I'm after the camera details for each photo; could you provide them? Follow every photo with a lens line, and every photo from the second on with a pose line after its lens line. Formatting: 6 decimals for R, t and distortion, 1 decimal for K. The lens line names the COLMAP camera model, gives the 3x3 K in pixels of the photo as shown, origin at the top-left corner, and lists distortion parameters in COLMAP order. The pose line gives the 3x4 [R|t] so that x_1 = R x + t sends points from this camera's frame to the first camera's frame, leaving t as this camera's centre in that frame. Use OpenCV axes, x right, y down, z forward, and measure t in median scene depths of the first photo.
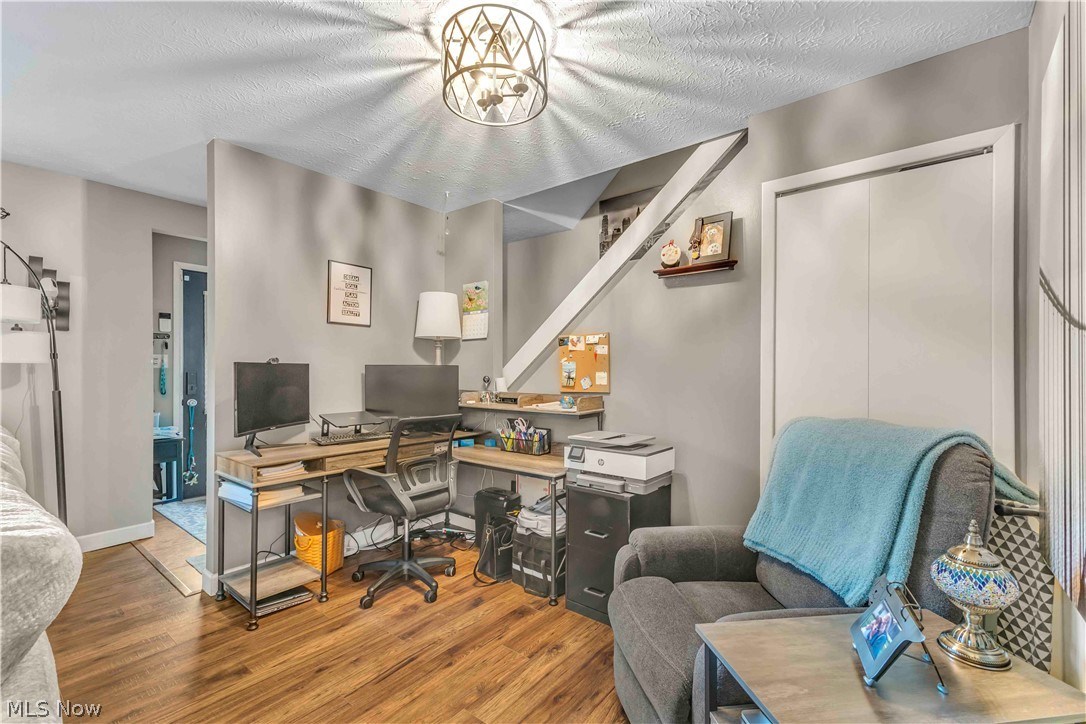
lens RADIAL K [[461.5, 0, 543.2], [0, 461.5, 367.2], [0, 0, 1]] dist [0.002384, 0.000067]
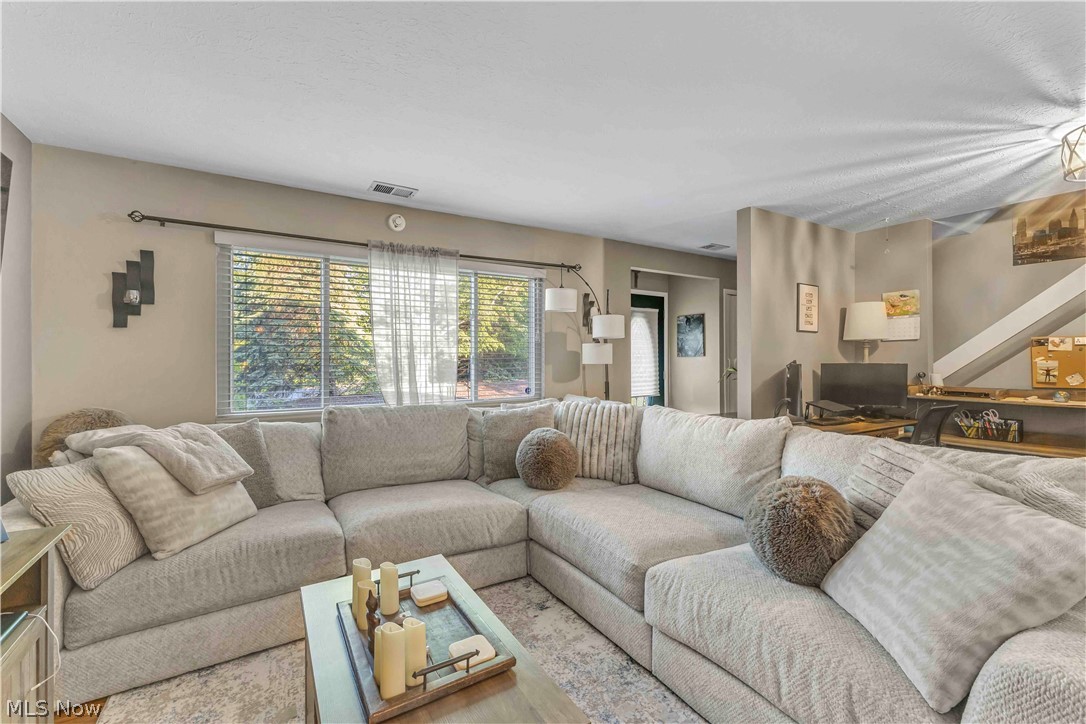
lens RADIAL K [[466.8, 0, 543.0], [0, 466.8, 362.0], [0, 0, 1]] dist [0.015295, -0.008380]
pose [[0.936588, -0.003885, -0.350410, -0.679962], [0.006360, 0.999962, 0.005912, -0.022693], [0.350374, -0.007765, 0.936578, -0.490058]]
